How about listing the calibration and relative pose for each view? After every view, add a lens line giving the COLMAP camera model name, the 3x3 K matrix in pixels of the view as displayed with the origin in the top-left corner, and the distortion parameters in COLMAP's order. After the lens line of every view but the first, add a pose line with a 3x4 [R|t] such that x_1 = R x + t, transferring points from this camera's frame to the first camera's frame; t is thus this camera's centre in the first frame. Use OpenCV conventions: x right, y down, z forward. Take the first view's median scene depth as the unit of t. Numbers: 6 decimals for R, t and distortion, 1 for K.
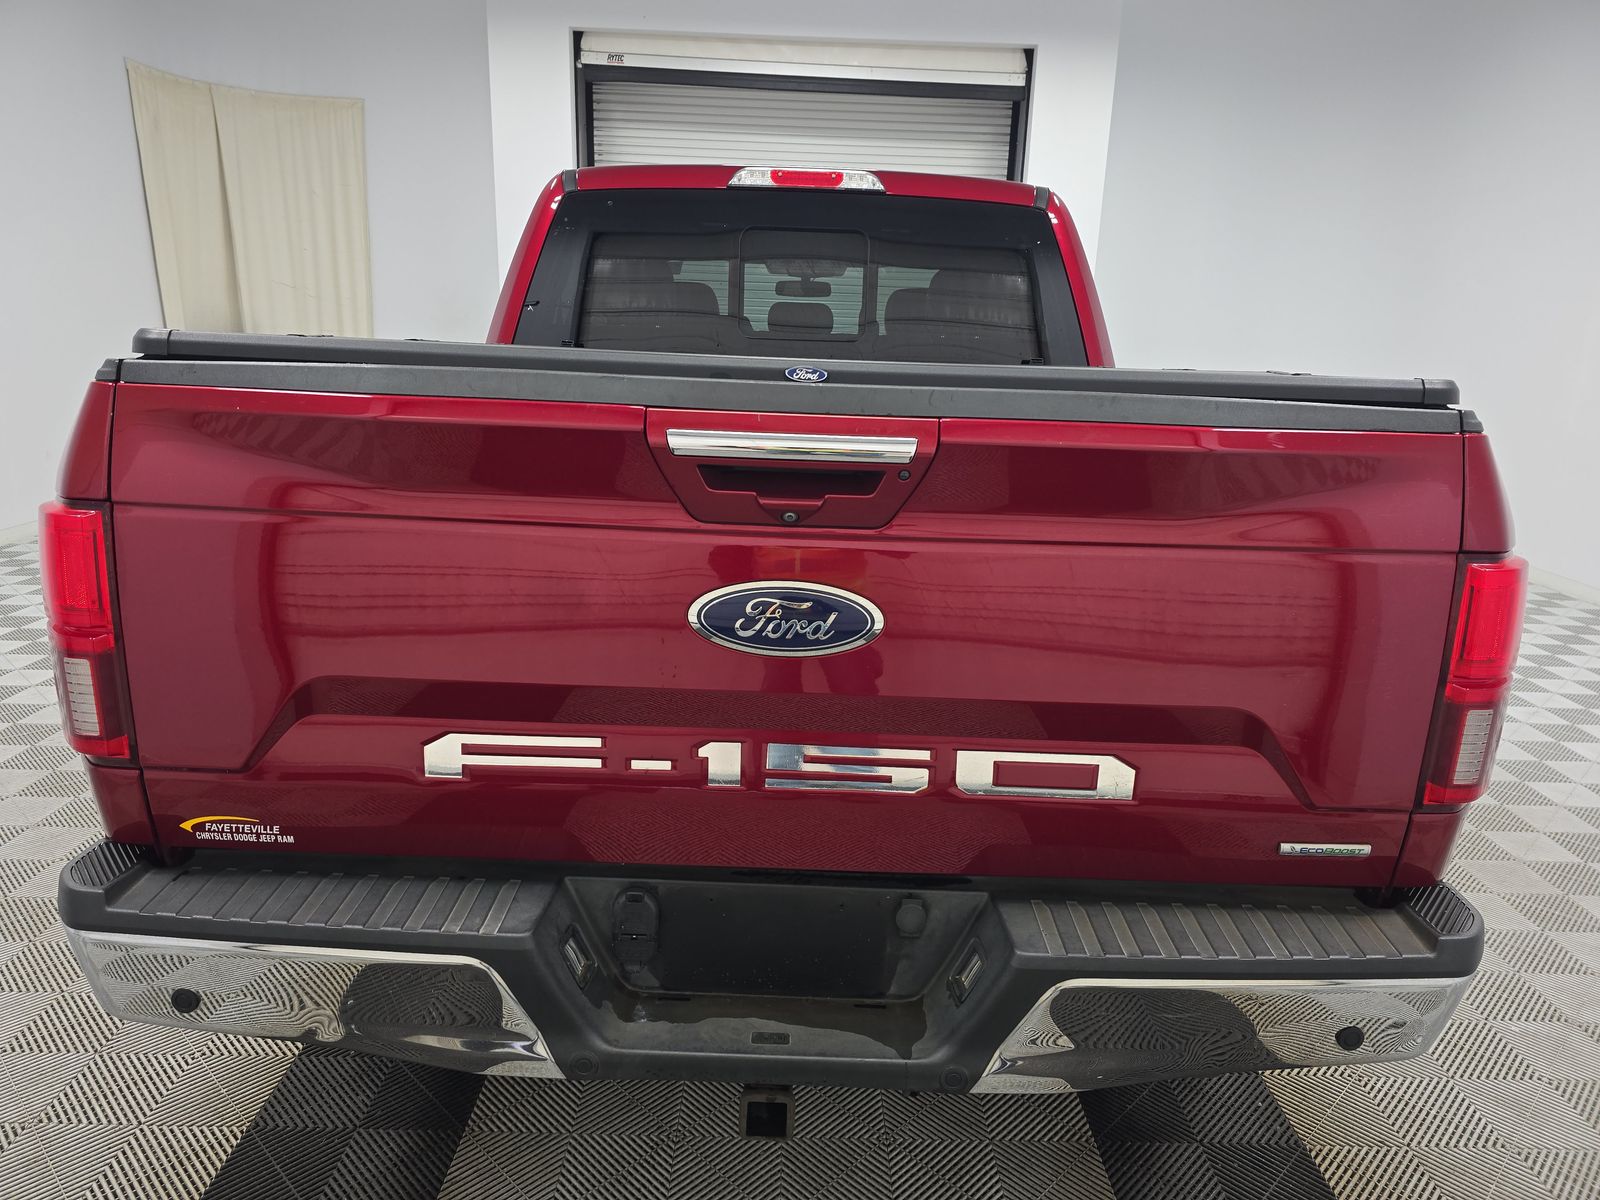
lens RADIAL K [[1082.2, 0, 810.5], [0, 1082.2, 592.3], [0, 0, 1]] dist [0.054657, -0.029882]
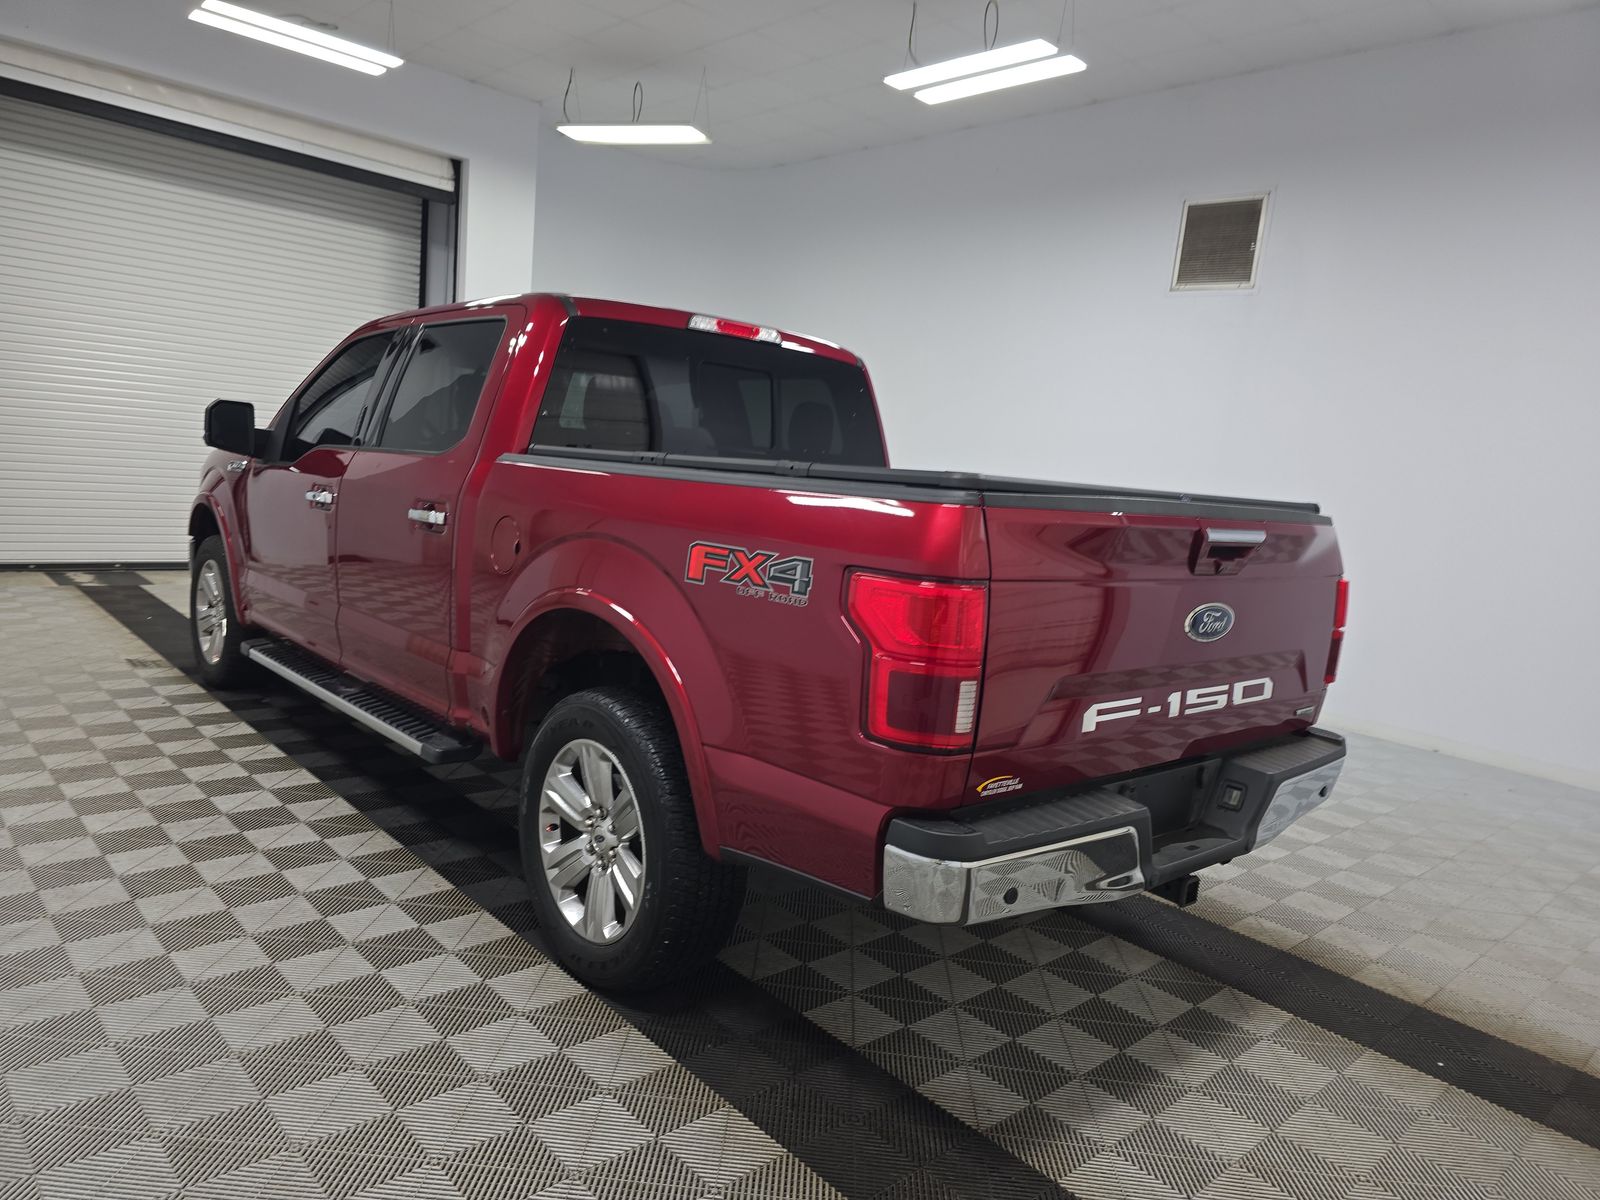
lens RADIAL K [[1082.2, 0, 809.7], [0, 1082.2, 593.8], [0, 0, 1]] dist [0.054657, -0.029882]
pose [[0.740376, -0.055738, 0.669878, -0.830730], [0.097633, 0.994905, -0.025125, -0.021323], [-0.665065, 0.084004, 0.742046, 0.001614]]
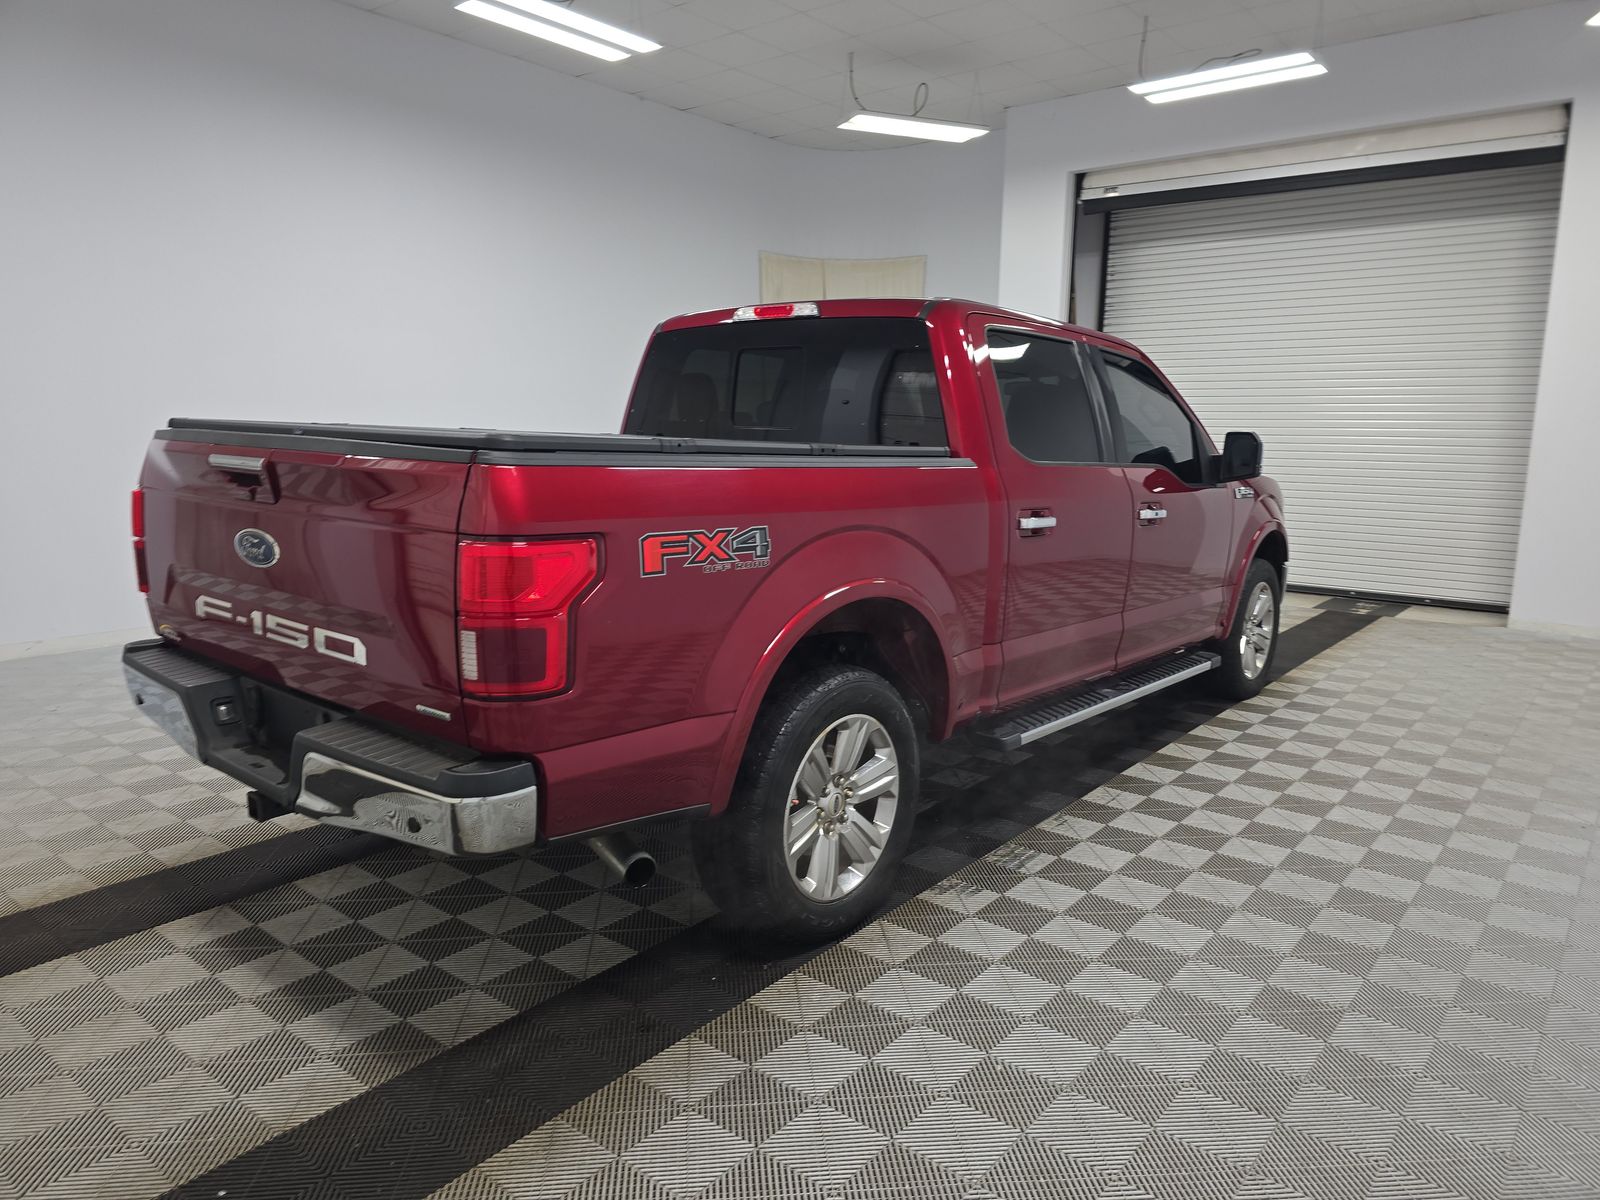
lens RADIAL K [[1082.2, 0, 796.5], [0, 1082.2, 596.9], [0, 0, 1]] dist [0.054657, -0.029882]
pose [[0.767185, 0.085028, -0.635765, 0.912980], [-0.145172, 0.988472, -0.042981, 0.025208], [0.624781, 0.125269, 0.770685, 0.023732]]
